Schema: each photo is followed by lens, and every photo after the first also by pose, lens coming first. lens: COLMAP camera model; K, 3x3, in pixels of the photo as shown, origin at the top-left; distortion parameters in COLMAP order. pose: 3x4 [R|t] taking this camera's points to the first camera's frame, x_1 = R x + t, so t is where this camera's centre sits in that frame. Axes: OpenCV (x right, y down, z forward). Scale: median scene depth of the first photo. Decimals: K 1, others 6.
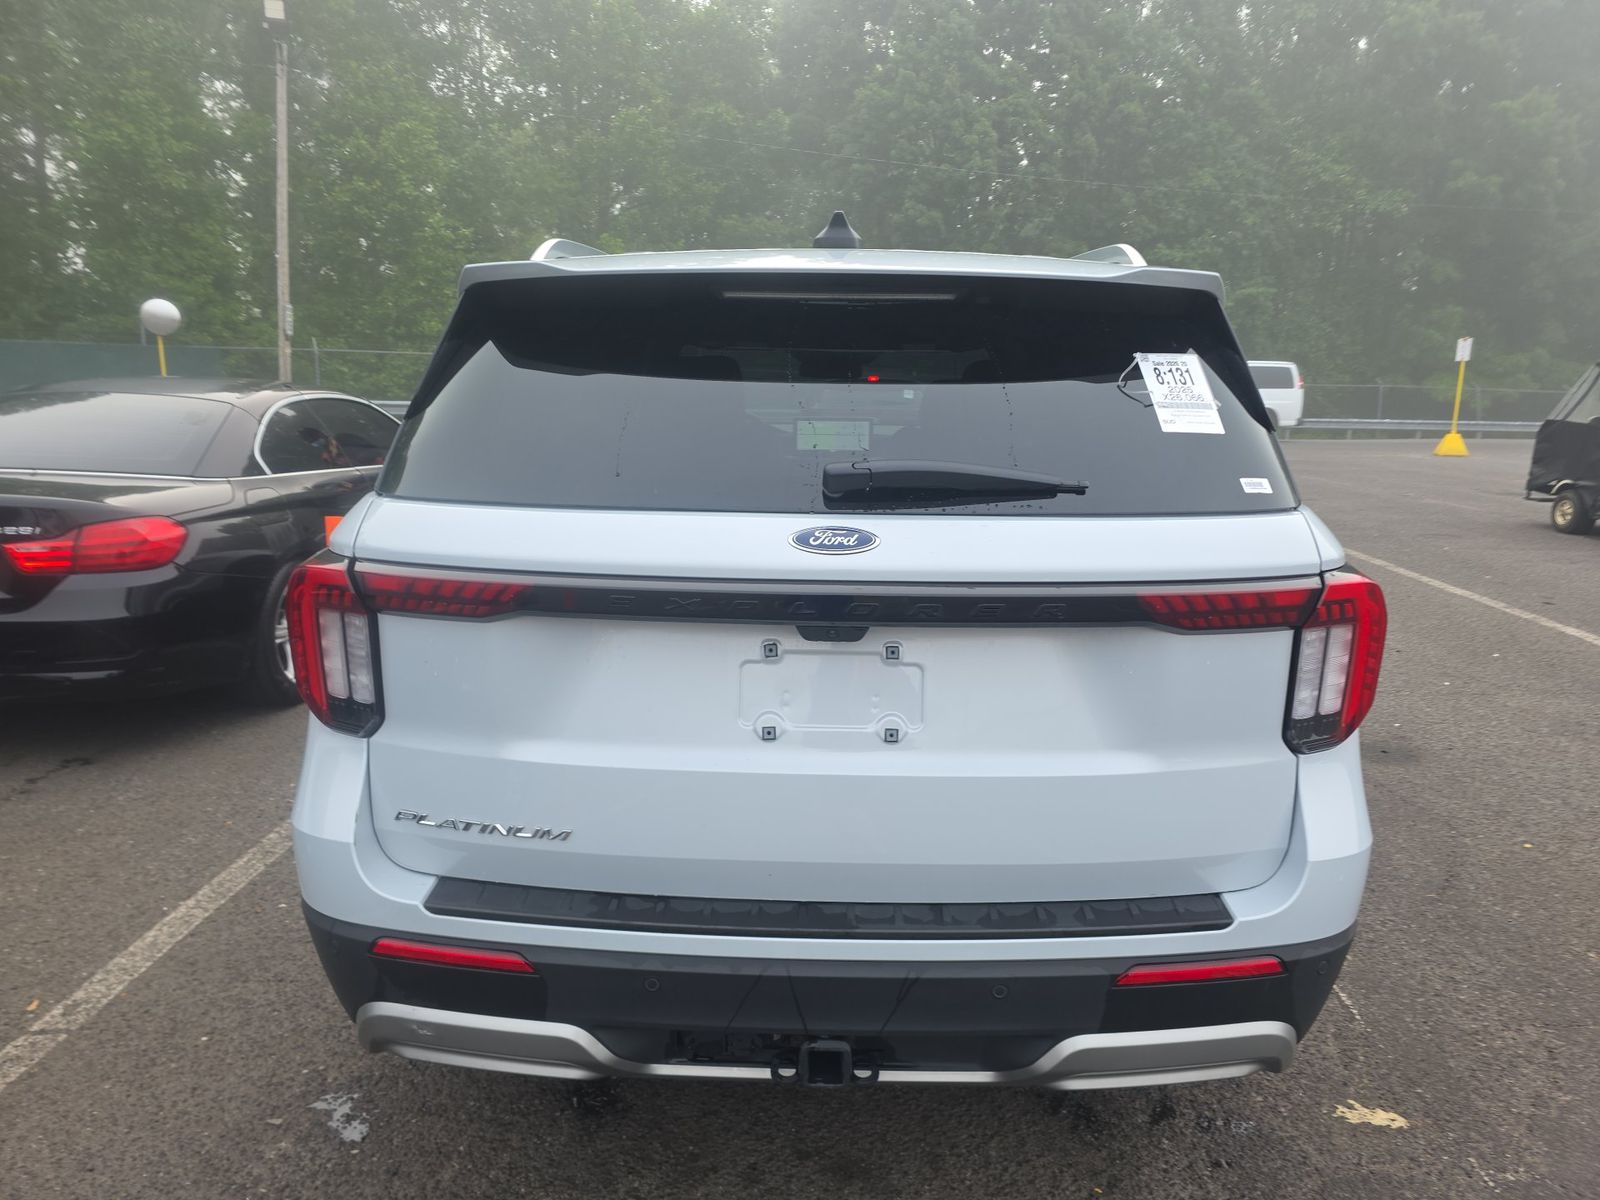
lens RADIAL K [[1074.8, 0, 826.1], [0, 1074.8, 616.6], [0, 0, 1]] dist [0.060020, -0.058053]
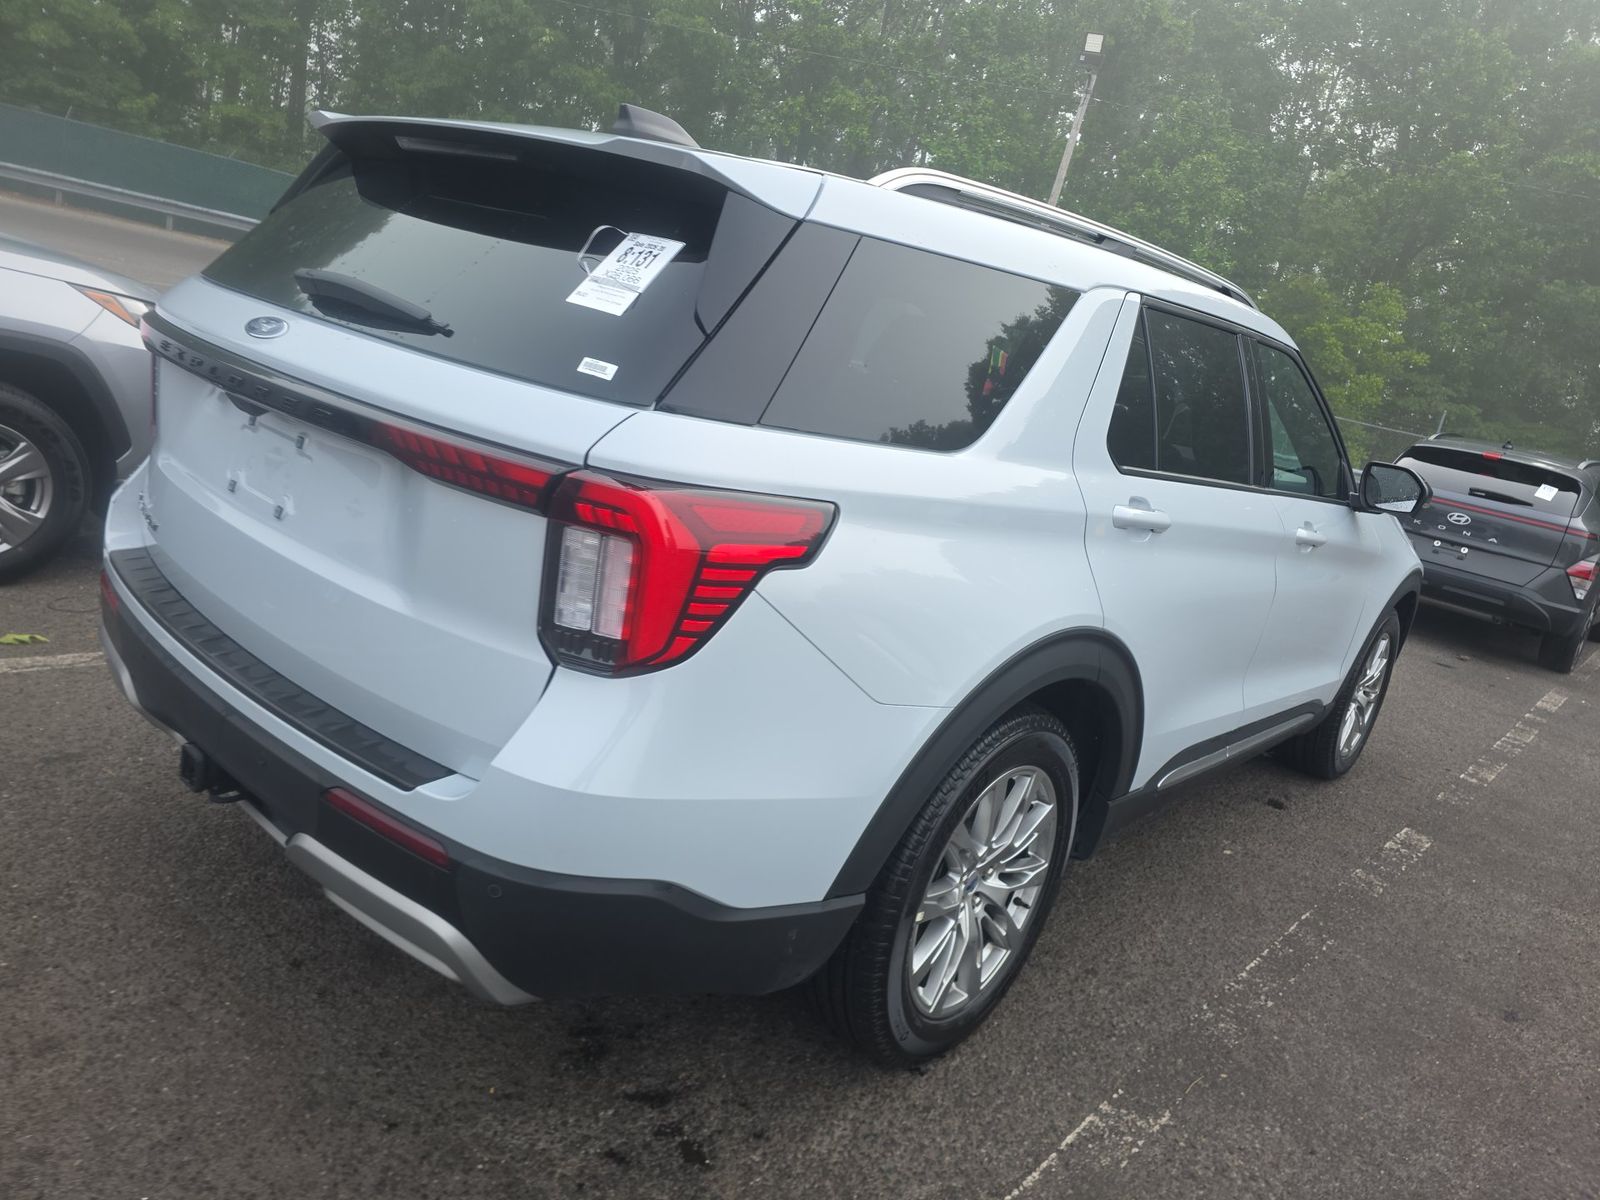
lens RADIAL K [[1074.8, 0, 826.1], [0, 1074.8, 616.6], [0, 0, 1]] dist [0.060020, -0.058053]
pose [[0.757012, 0.298590, -0.581186, 0.080786], [-0.318117, 0.945364, 0.071335, -0.003438], [0.570732, 0.130884, 0.810638, 0.027817]]
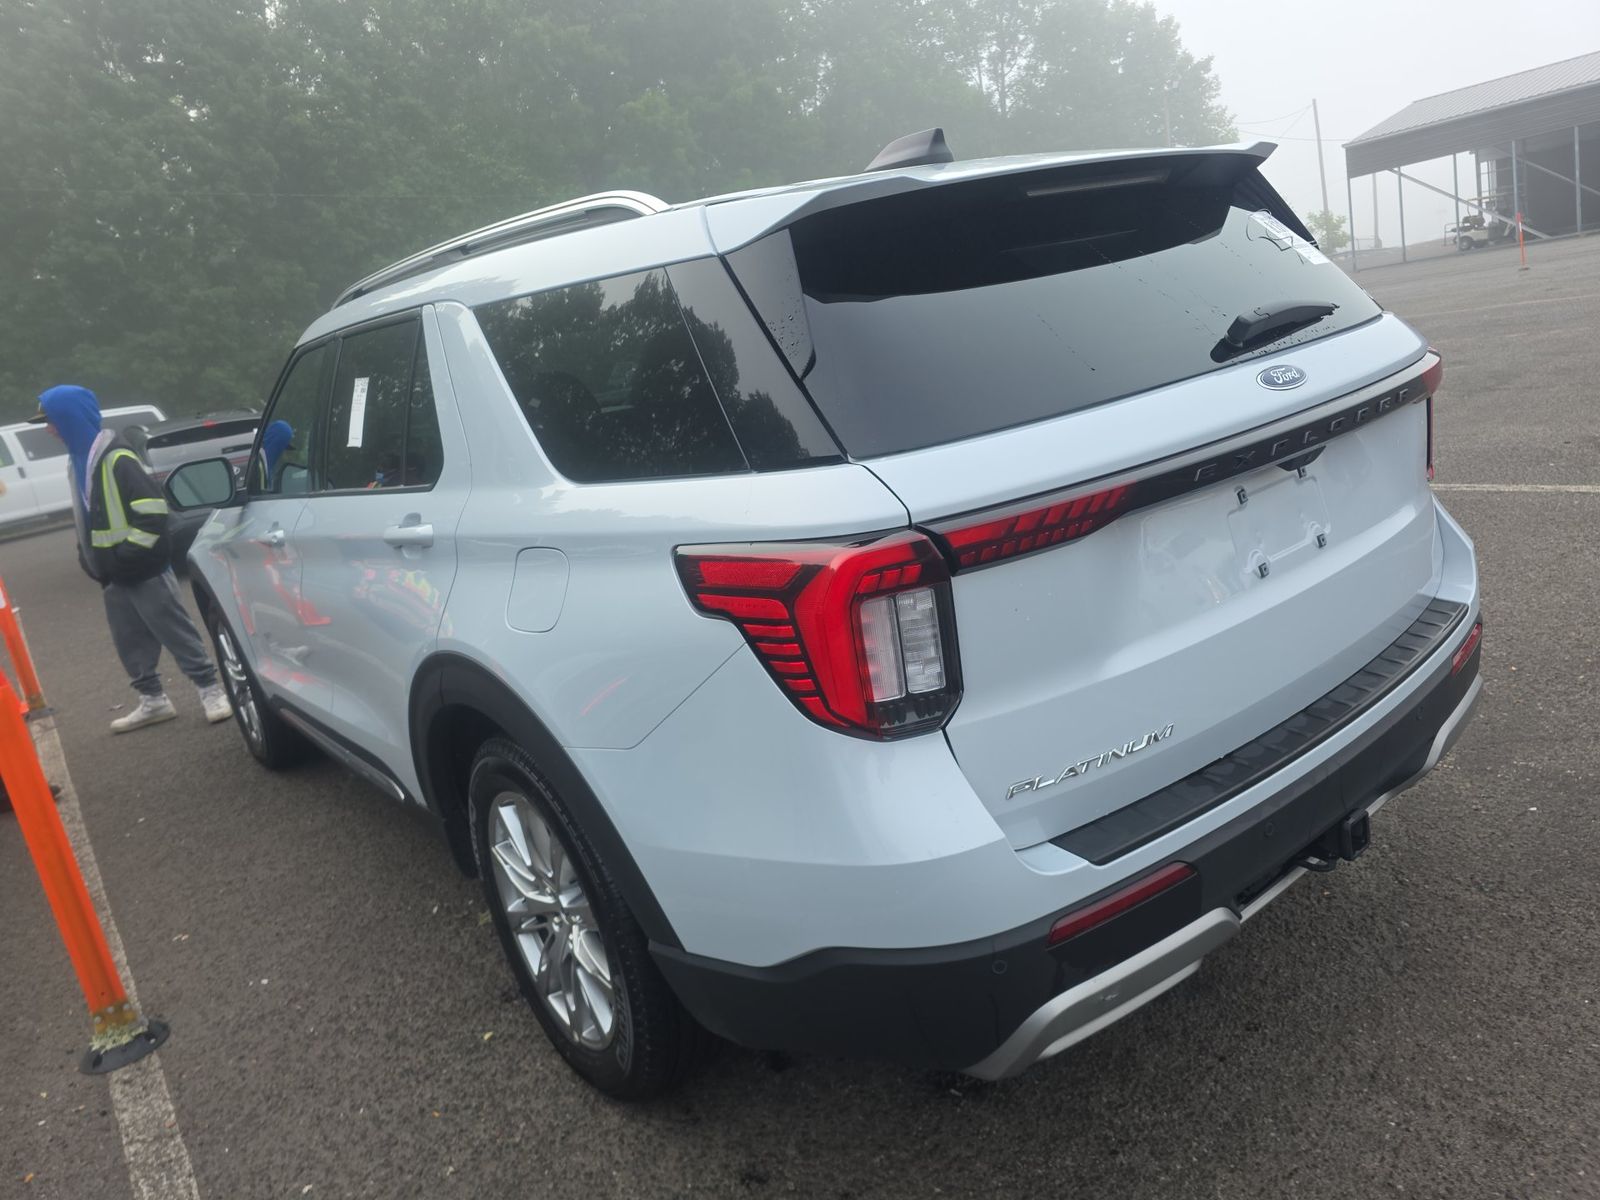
lens RADIAL K [[1073.0, 0, 800.0], [0, 1073.0, 600.0], [0, 0, 1]] dist [0.046312, -0.049978]
pose [[0.756166, -0.299493, 0.581822, -0.070679], [0.312917, 0.946366, 0.080458, -0.006464], [-0.574713, 0.121222, 0.809327, 0.026378]]
